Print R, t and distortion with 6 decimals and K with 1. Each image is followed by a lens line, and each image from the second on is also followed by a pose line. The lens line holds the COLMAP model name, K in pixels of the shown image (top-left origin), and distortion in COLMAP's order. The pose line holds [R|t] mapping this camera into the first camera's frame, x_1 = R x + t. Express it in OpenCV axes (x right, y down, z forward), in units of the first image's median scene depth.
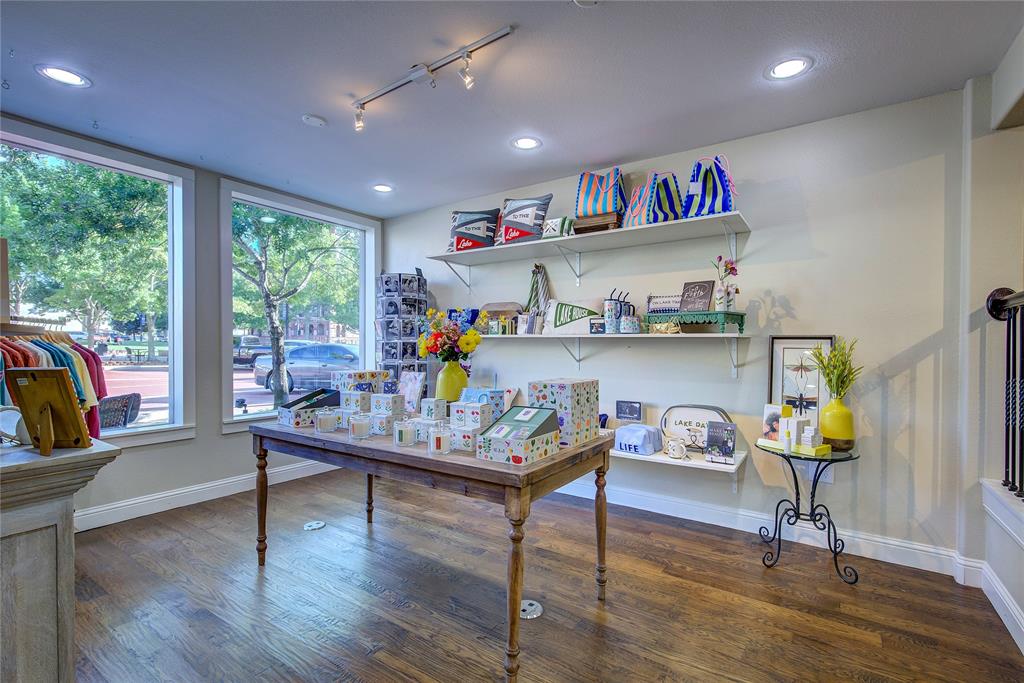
lens RADIAL K [[464.8, 0, 512.1], [0, 464.8, 342.7], [0, 0, 1]] dist [-0.001607, 0.000143]
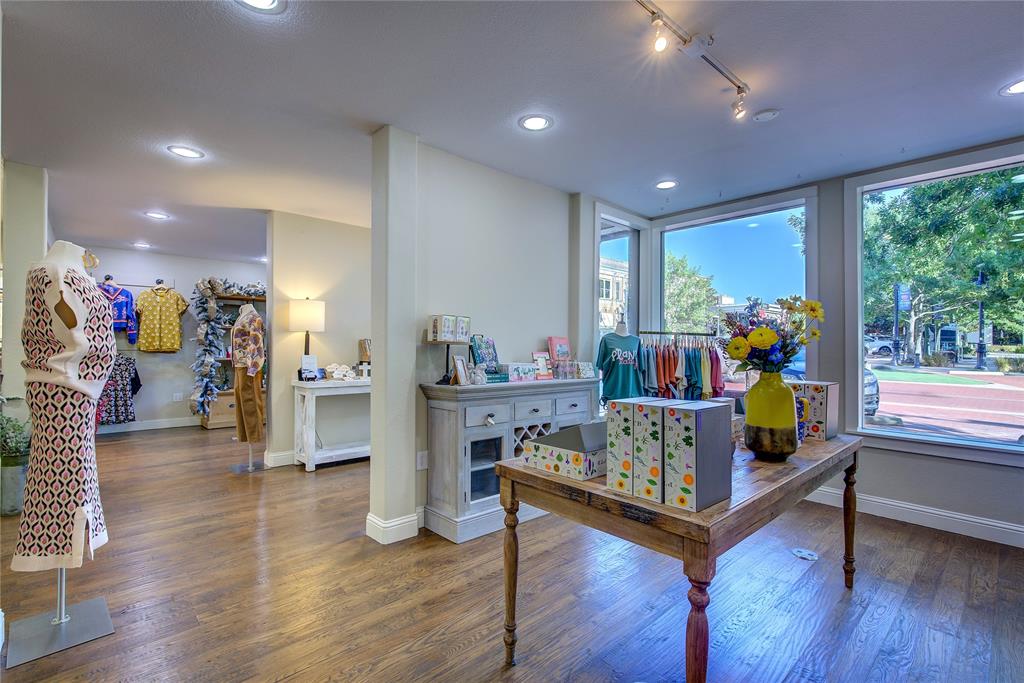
lens RADIAL K [[464.8, 0, 512.6], [0, 464.8, 346.6], [0, 0, 1]] dist [-0.001607, 0.000143]
pose [[-0.228881, -0.007913, -0.973422, 0.691454], [-0.003740, 0.999967, -0.007249, 0.005502], [0.973447, 0.001981, -0.228903, 0.801000]]
